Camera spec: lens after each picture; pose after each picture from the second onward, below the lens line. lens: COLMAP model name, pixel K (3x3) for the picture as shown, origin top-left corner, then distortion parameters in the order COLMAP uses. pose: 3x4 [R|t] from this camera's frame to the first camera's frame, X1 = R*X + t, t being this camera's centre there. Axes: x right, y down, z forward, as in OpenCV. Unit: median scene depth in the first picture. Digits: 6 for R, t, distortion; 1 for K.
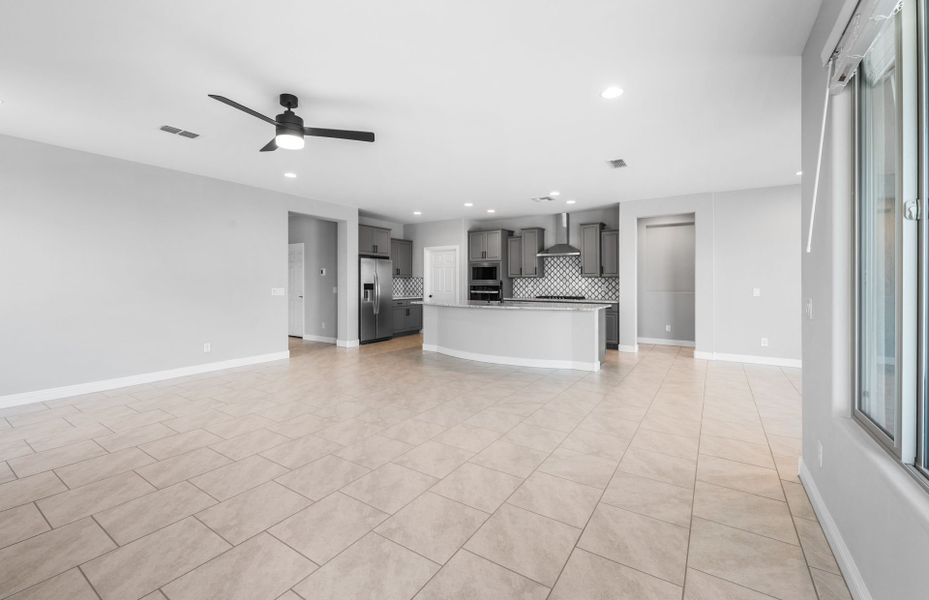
lens RADIAL K [[380.3, 0, 454.6], [0, 380.3, 286.2], [0, 0, 1]] dist [-0.000079, 0.000646]
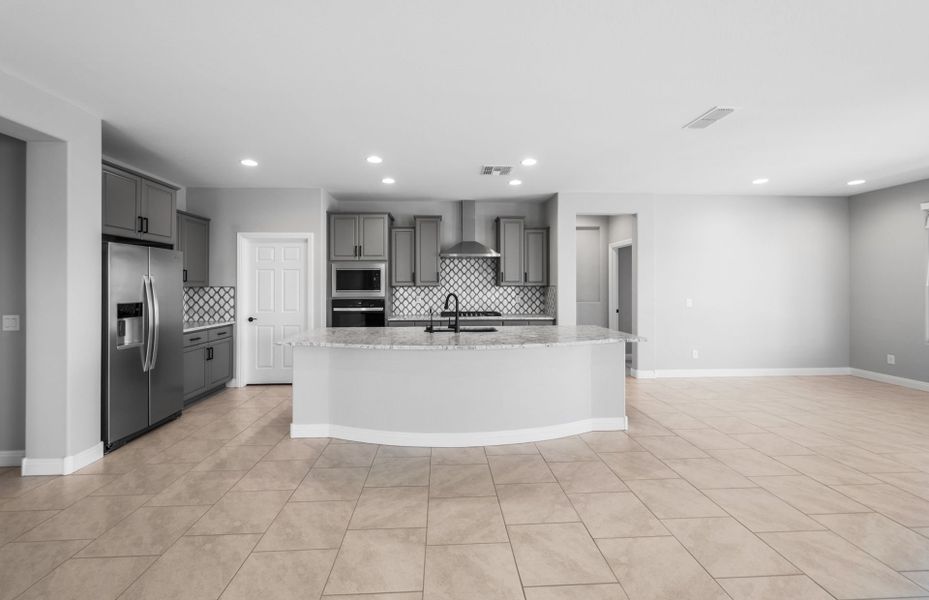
lens RADIAL K [[380.3, 0, 457.6], [0, 380.3, 283.7], [0, 0, 1]] dist [-0.000079, 0.000646]
pose [[0.804350, -0.000057, 0.594155, -0.178047], [0.010800, 0.999836, -0.014524, -0.018130], [-0.594057, 0.018099, 0.804219, 0.420579]]
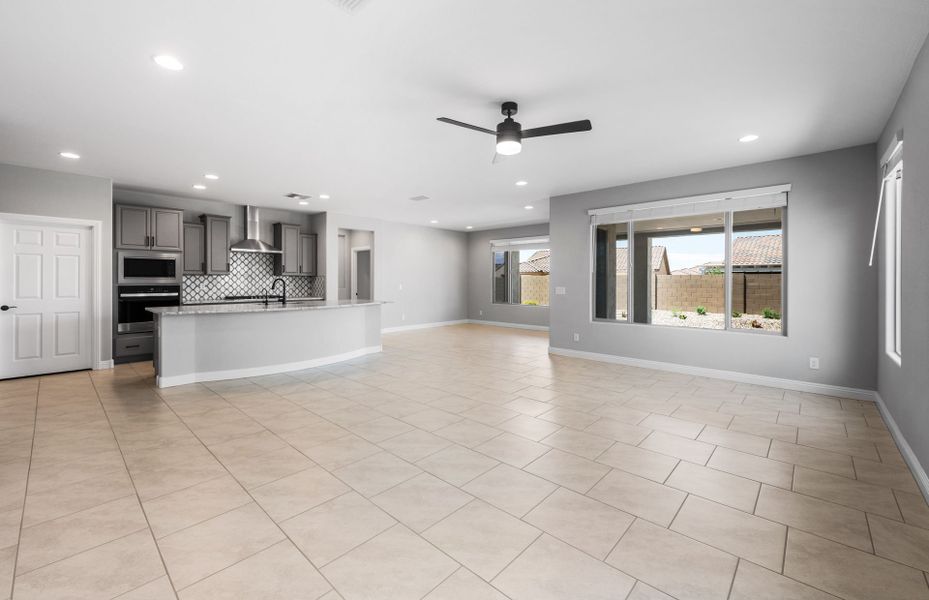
lens RADIAL K [[380.3, 0, 459.9], [0, 380.3, 283.4], [0, 0, 1]] dist [-0.000079, 0.000646]
pose [[0.161738, -0.007356, 0.986806, -0.553134], [0.010093, 0.999932, 0.005799, -0.004488], [-0.986782, 0.009022, 0.161801, 0.358150]]
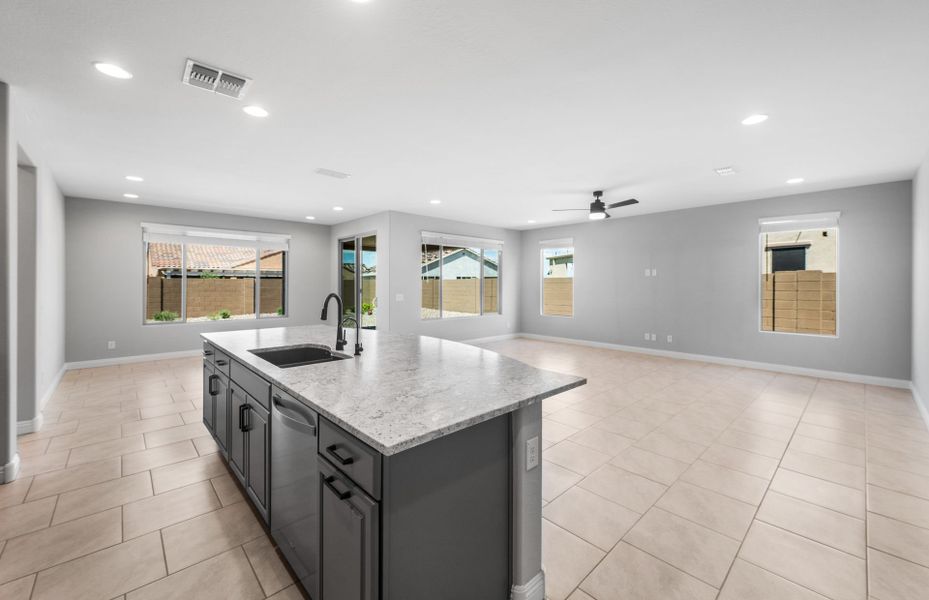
lens RADIAL K [[380.3, 0, 460.2], [0, 380.3, 283.2], [0, 0, 1]] dist [-0.000079, 0.000646]
pose [[-0.974387, -0.002979, 0.224858, -0.073989], [-0.000222, 0.999924, 0.012287, -0.026676], [-0.224877, 0.011922, -0.974314, 1.099839]]
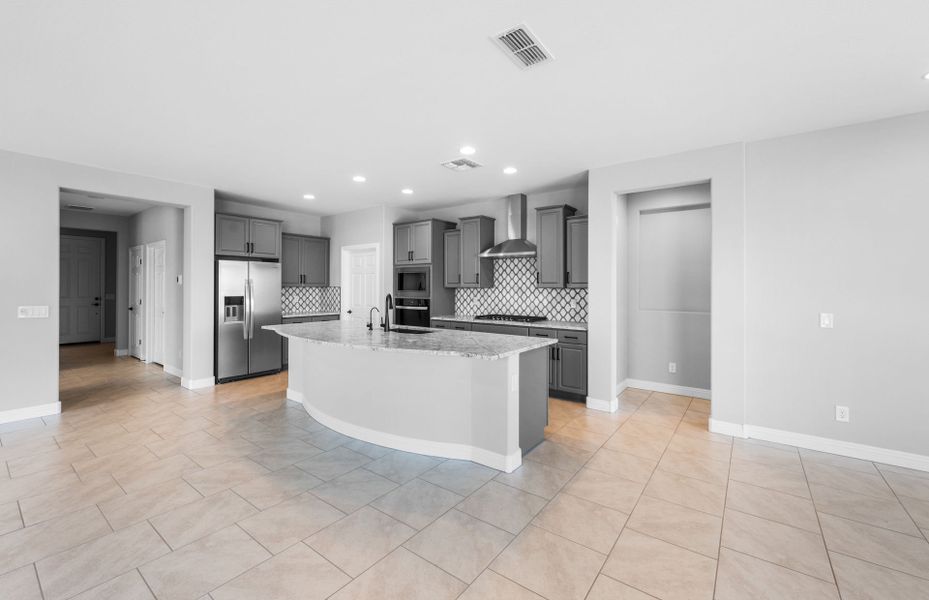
lens RADIAL K [[380.3, 0, 454.0], [0, 380.3, 290.0], [0, 0, 1]] dist [-0.000079, 0.000646]
pose [[0.998072, 0.003411, -0.061970, 0.218118], [-0.003629, 0.999988, -0.003404, -0.017436], [0.061958, 0.003622, 0.998072, 0.312205]]
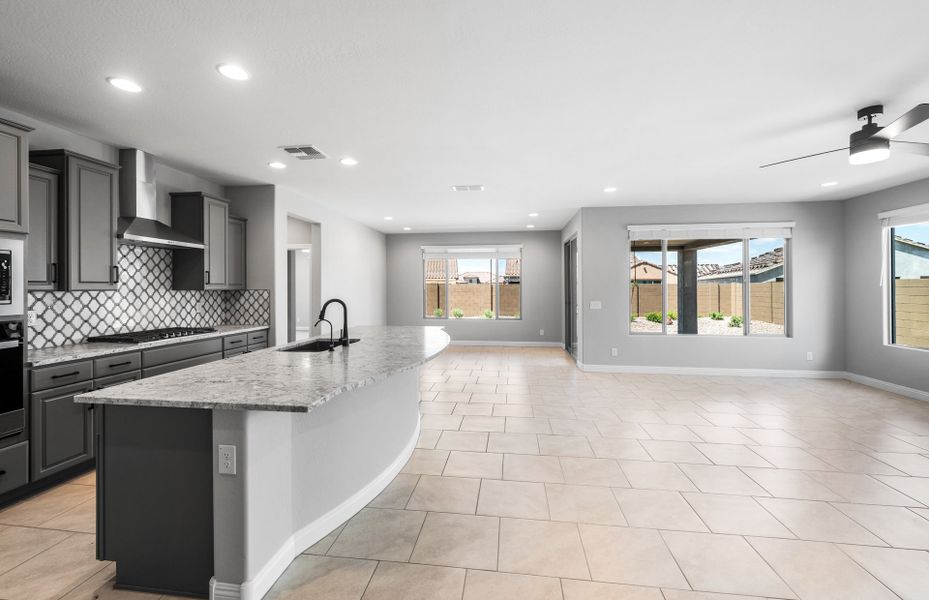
lens RADIAL K [[380.3, 0, 456.2], [0, 380.3, 288.4], [0, 0, 1]] dist [-0.000079, 0.000646]
pose [[-0.435931, -0.002376, 0.899977, -0.305828], [0.011020, 0.999907, 0.007977, -0.026031], [-0.899912, 0.013395, -0.435865, 0.869452]]
